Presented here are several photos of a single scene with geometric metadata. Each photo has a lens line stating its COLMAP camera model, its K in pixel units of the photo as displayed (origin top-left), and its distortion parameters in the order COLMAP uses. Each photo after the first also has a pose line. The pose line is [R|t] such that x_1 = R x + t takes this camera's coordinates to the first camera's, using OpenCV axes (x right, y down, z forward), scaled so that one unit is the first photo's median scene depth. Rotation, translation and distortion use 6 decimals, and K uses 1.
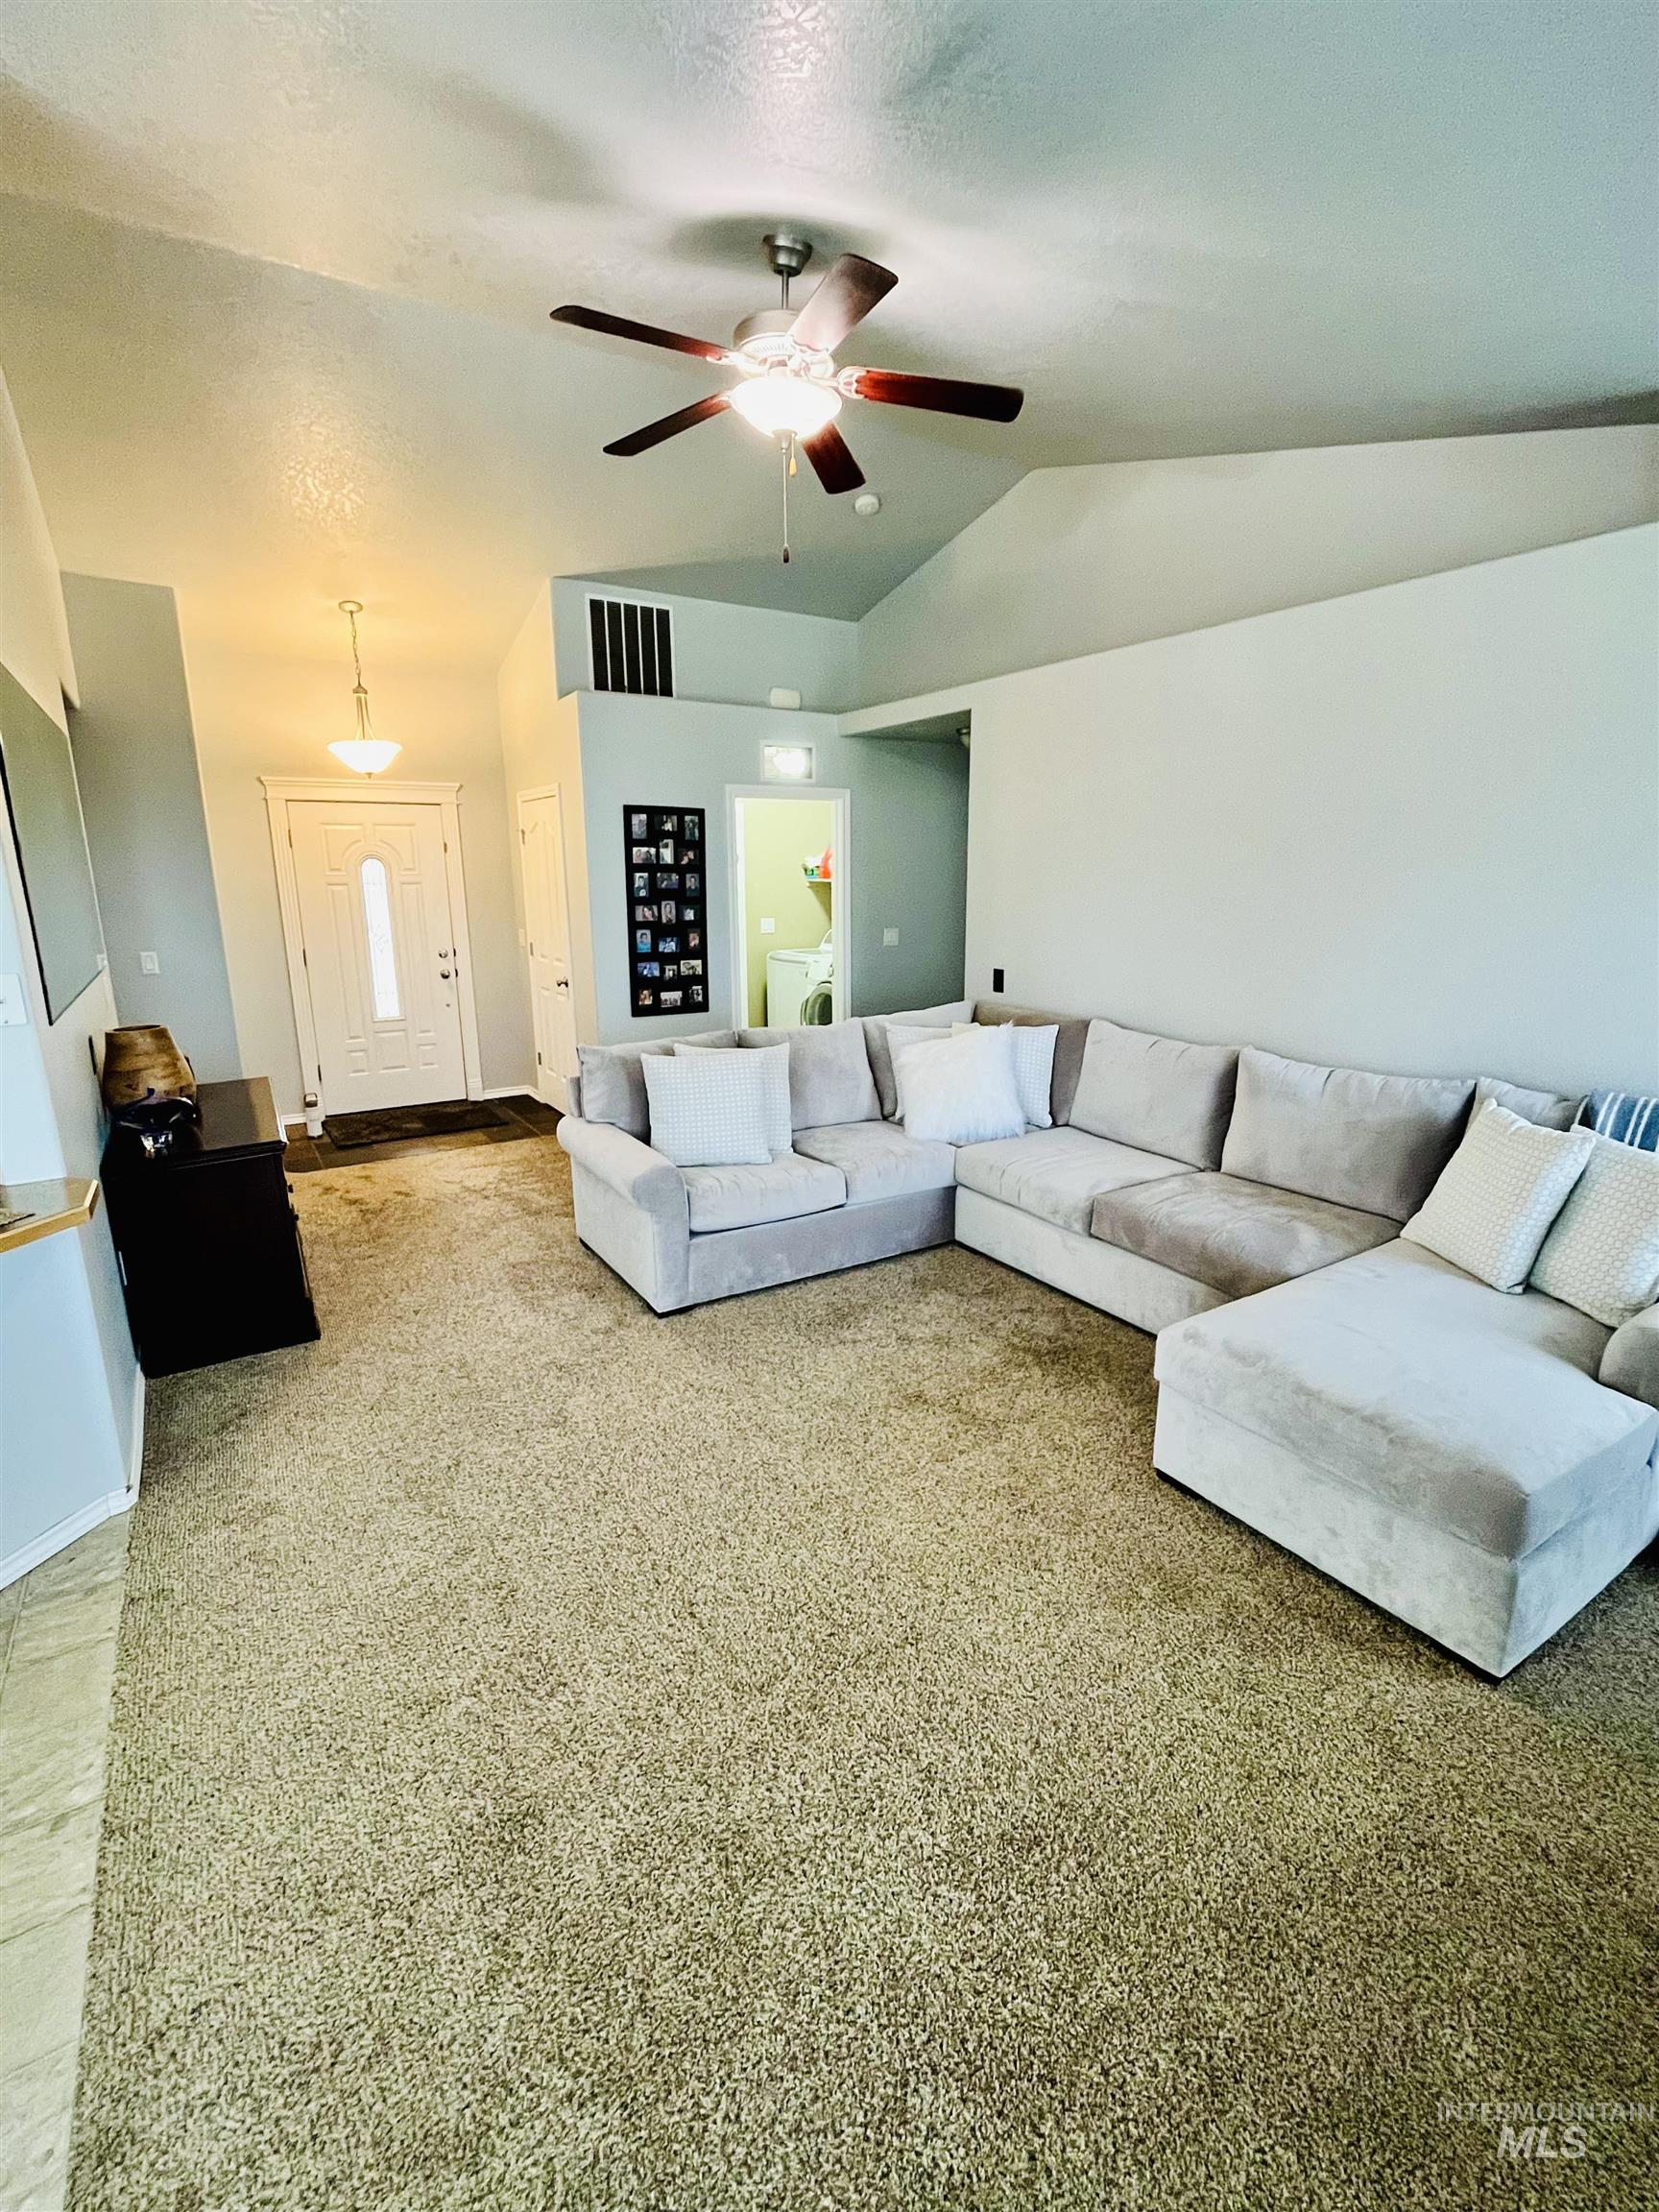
lens RADIAL K [[985.8, 0, 830.2], [0, 985.8, 1104.8], [0, 0, 1]] dist [0.005770, -0.000660]
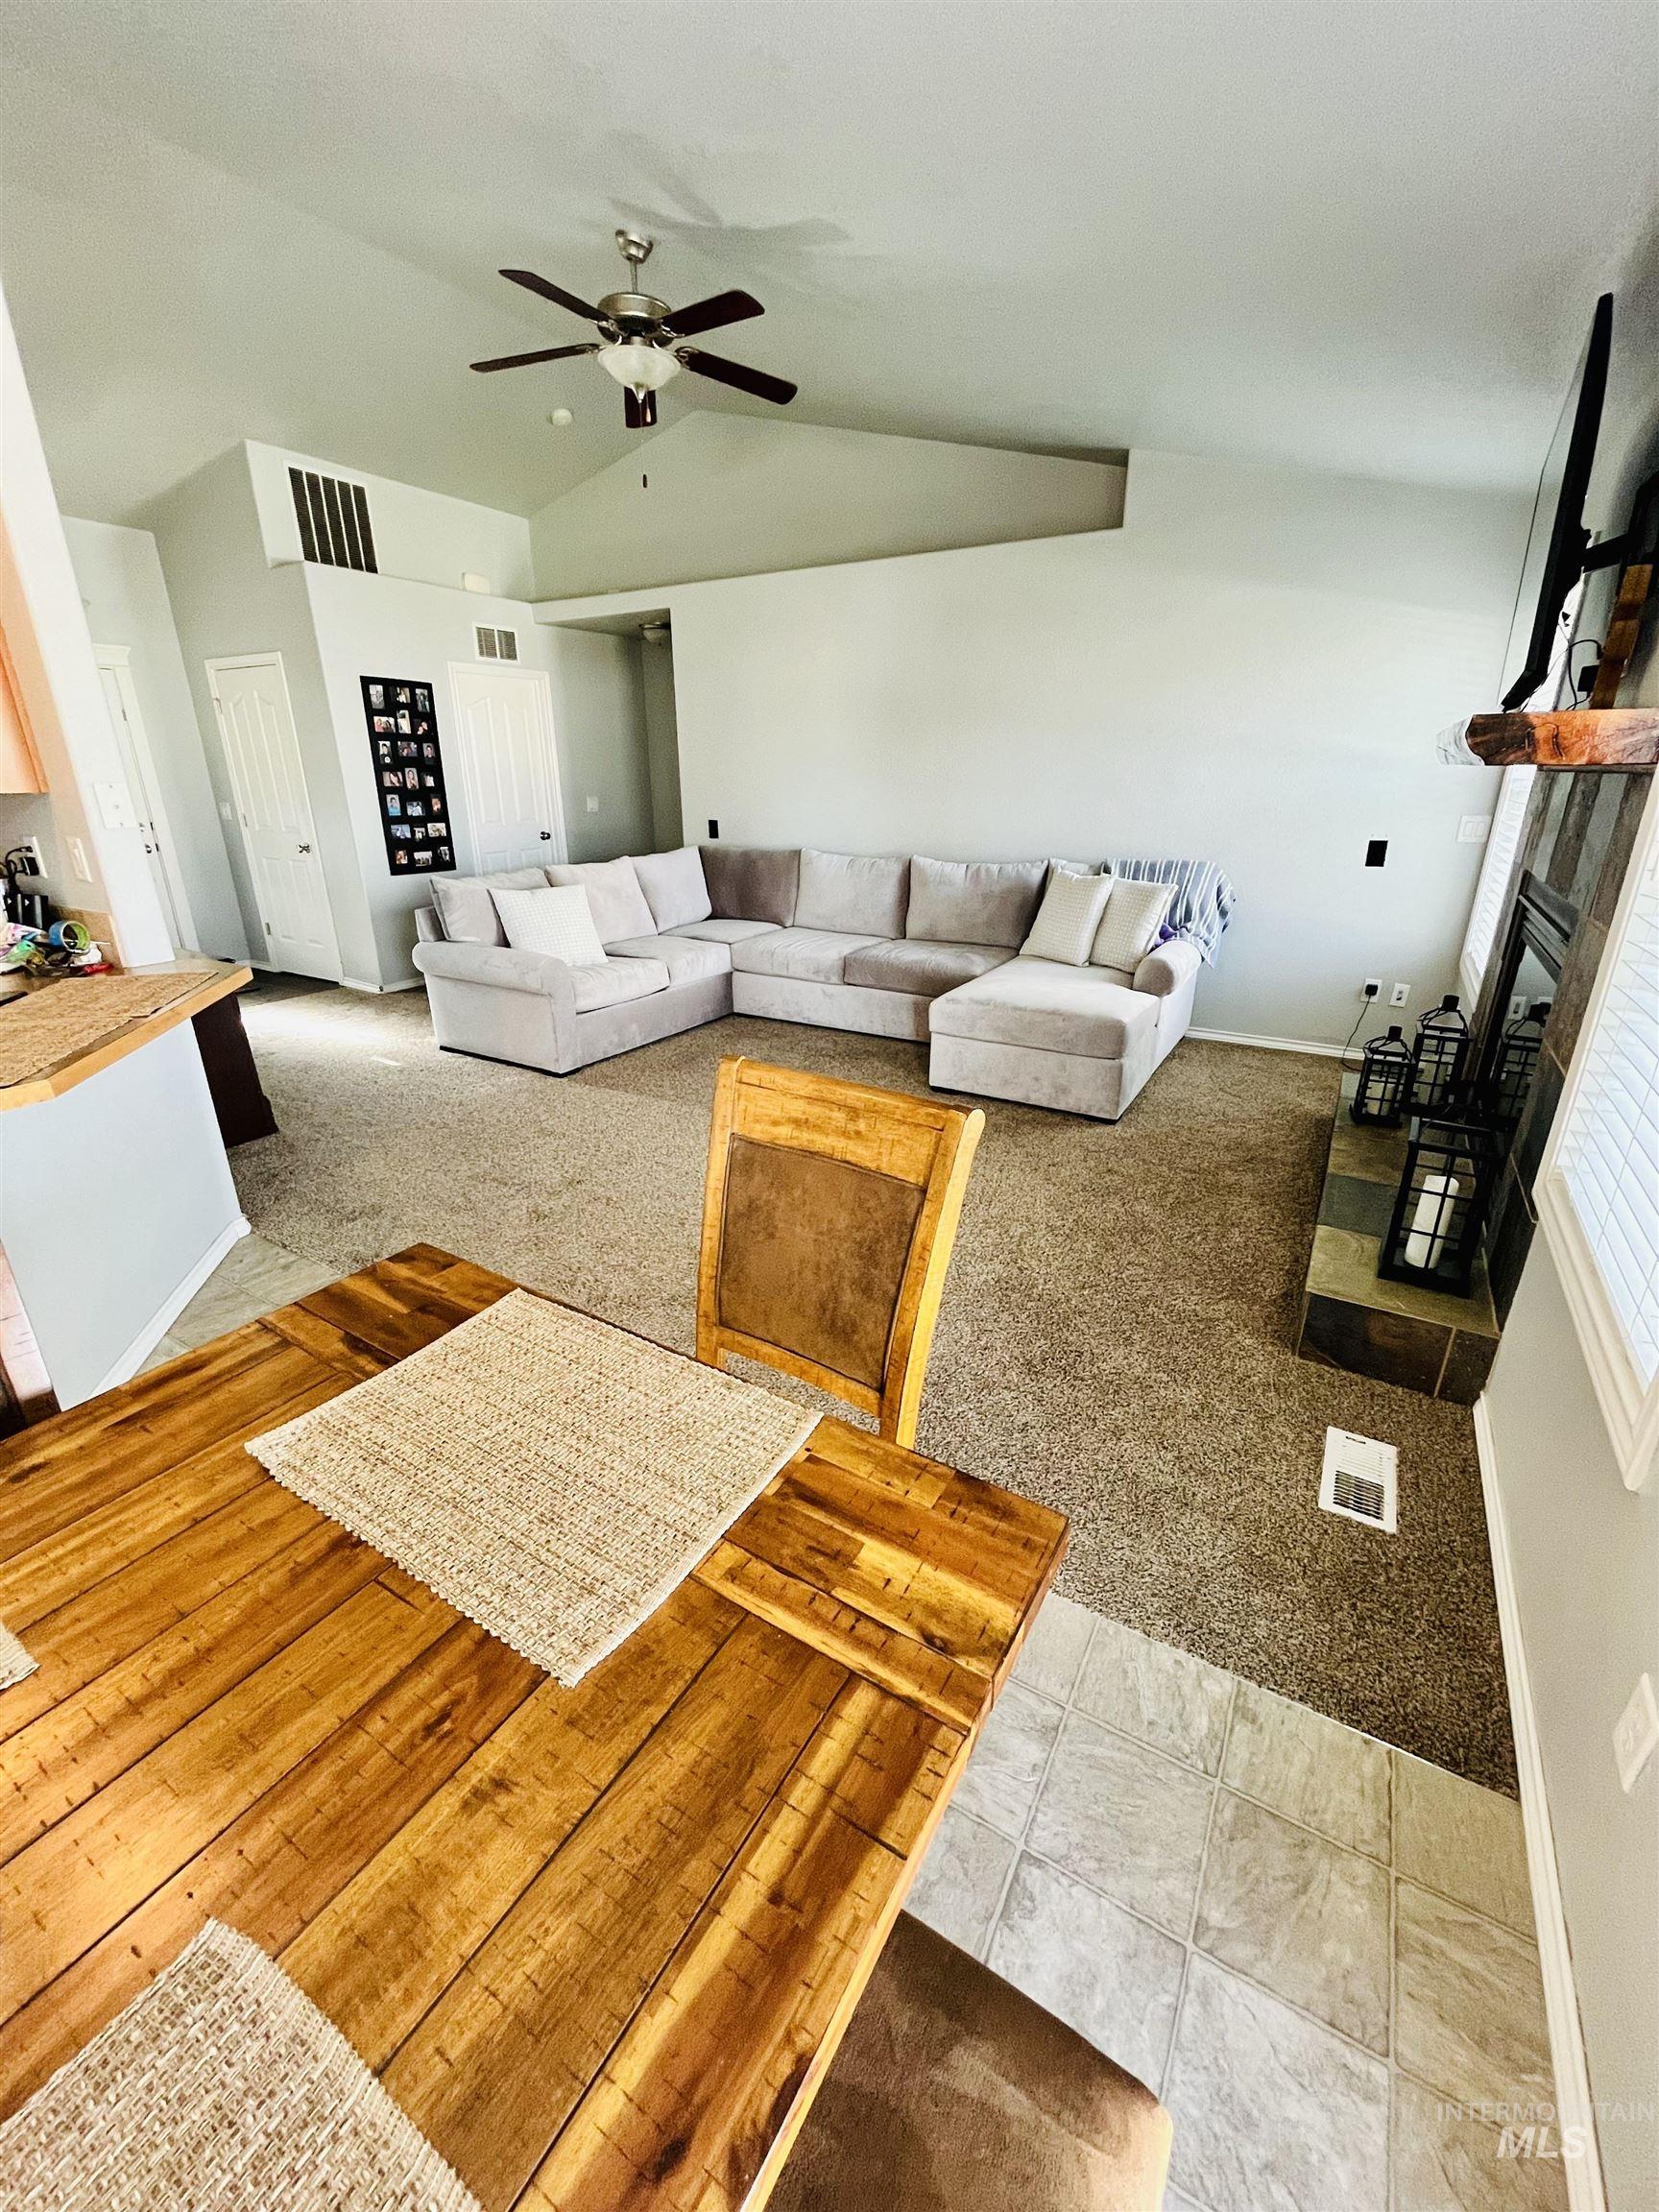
lens RADIAL K [[887.6, 0, 825.0], [0, 887.6, 1098.7], [0, 0, 1]] dist [0.002440, 0.000200]
pose [[0.896240, -0.151686, 0.416827, -0.224858], [0.101346, 0.984881, 0.140495, 0.070834], [-0.431836, -0.083674, 0.898063, -0.144842]]
